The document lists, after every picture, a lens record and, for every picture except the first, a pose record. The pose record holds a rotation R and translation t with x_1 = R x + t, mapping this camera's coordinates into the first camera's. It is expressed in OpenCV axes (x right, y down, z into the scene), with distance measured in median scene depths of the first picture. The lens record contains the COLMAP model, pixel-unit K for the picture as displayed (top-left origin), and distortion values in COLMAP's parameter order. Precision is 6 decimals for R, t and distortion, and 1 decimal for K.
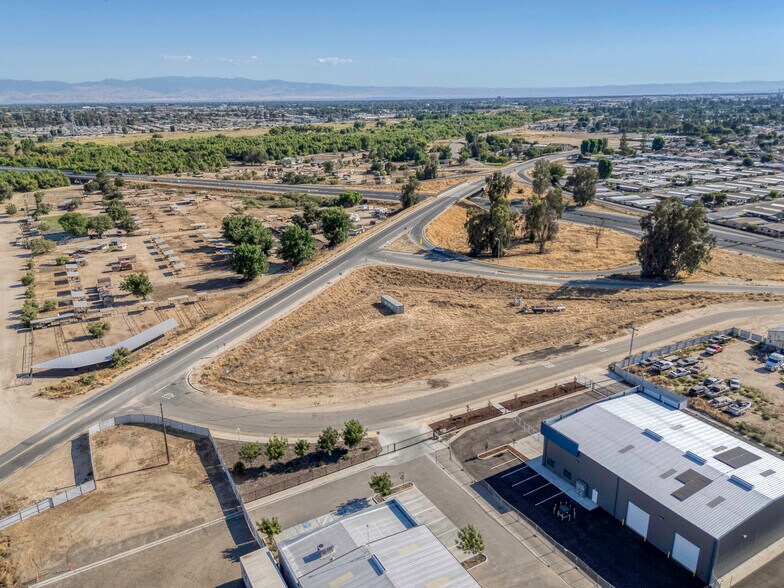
lens RADIAL K [[577.4, 0, 391.5], [0, 577.4, 293.8], [0, 0, 1]] dist [0.057333, -0.047247]
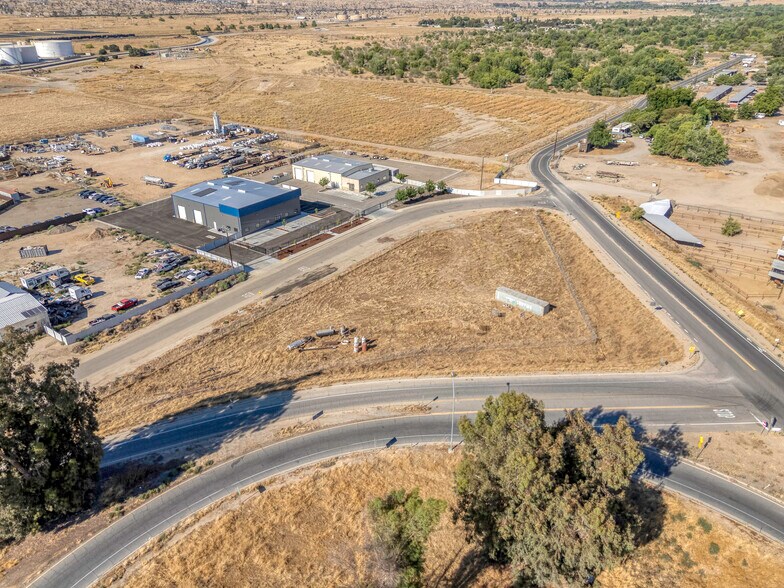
lens RADIAL K [[577.4, 0, 391.7], [0, 577.4, 296.7], [0, 0, 1]] dist [0.057333, -0.047247]
pose [[-0.907506, 0.209534, -0.364044, 0.433196], [-0.113923, 0.711423, 0.693468, -0.493454], [0.404294, 0.670800, -0.621751, 1.464139]]
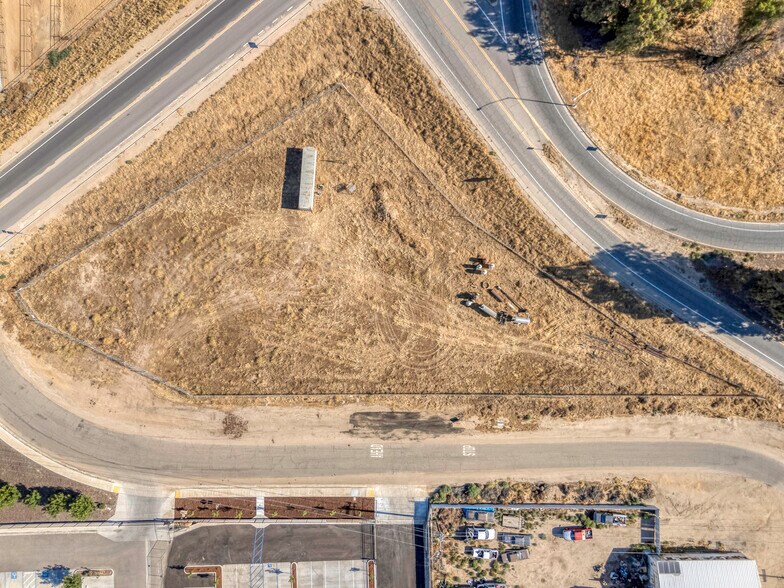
lens RADIAL K [[577.4, 0, 389.6], [0, 577.4, 289.3], [0, 0, 1]] dist [0.057333, -0.047247]
pose [[0.879320, 0.476099, 0.011279, 0.139797], [-0.165535, 0.283352, 0.944621, -0.602829], [0.446537, -0.832491, 0.327968, 0.774977]]
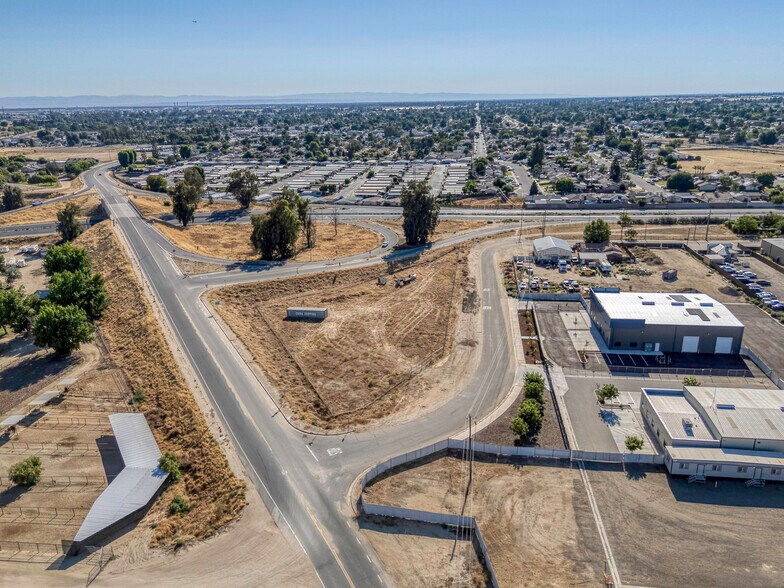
lens RADIAL K [[577.4, 0, 389.0], [0, 577.4, 290.0], [0, 0, 1]] dist [0.057333, -0.047247]
pose [[0.605938, -0.246448, 0.756375, -0.685910], [0.266002, 0.958842, 0.099321, -0.083736], [-0.749721, 0.141014, 0.646554, 0.273917]]
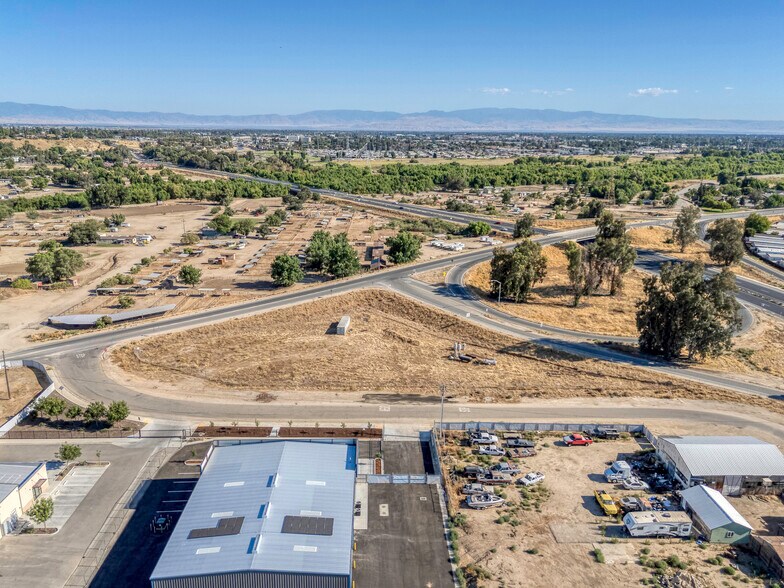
lens RADIAL K [[577.4, 0, 390.2], [0, 577.4, 293.7], [0, 0, 1]] dist [0.057333, -0.047247]
pose [[0.880266, 0.154086, -0.448764, 0.562747], [-0.175399, 0.984479, -0.006023, -0.049123], [0.440870, 0.084014, 0.893630, 0.117127]]
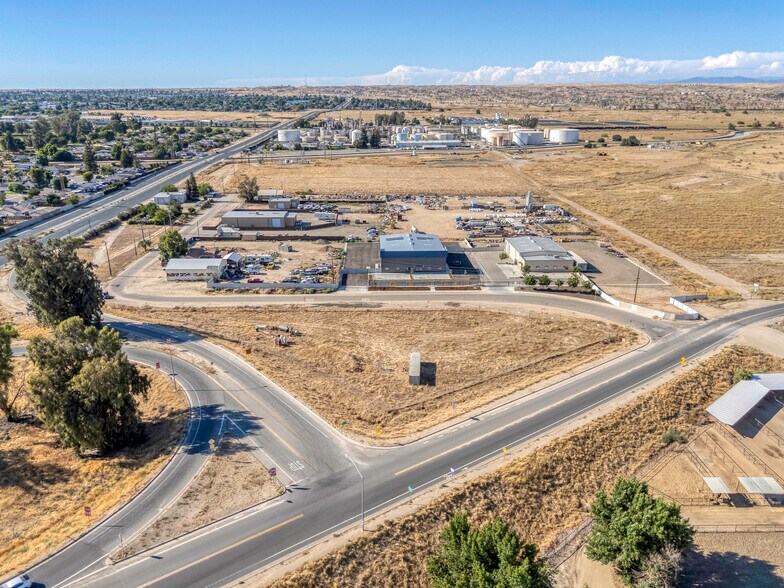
lens RADIAL K [[577.4, 0, 389.3], [0, 577.4, 294.9], [0, 0, 1]] dist [0.057333, -0.047247]
pose [[-0.883309, -0.140701, 0.447178, -0.318333], [0.158847, 0.807634, 0.567886, -0.539029], [-0.441058, 0.572652, -0.691041, 1.588324]]
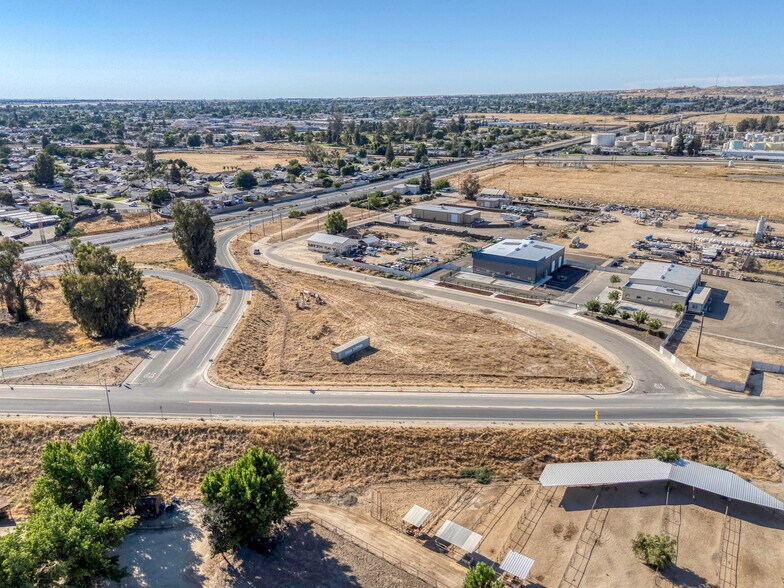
lens RADIAL K [[577.4, 0, 390.2], [0, 577.4, 293.6], [0, 0, 1]] dist [0.057333, -0.047247]
pose [[-0.434723, -0.273131, 0.858146, -0.772189], [0.293296, 0.858007, 0.421666, -0.414229], [-0.851466, 0.434998, -0.292887, 1.236788]]
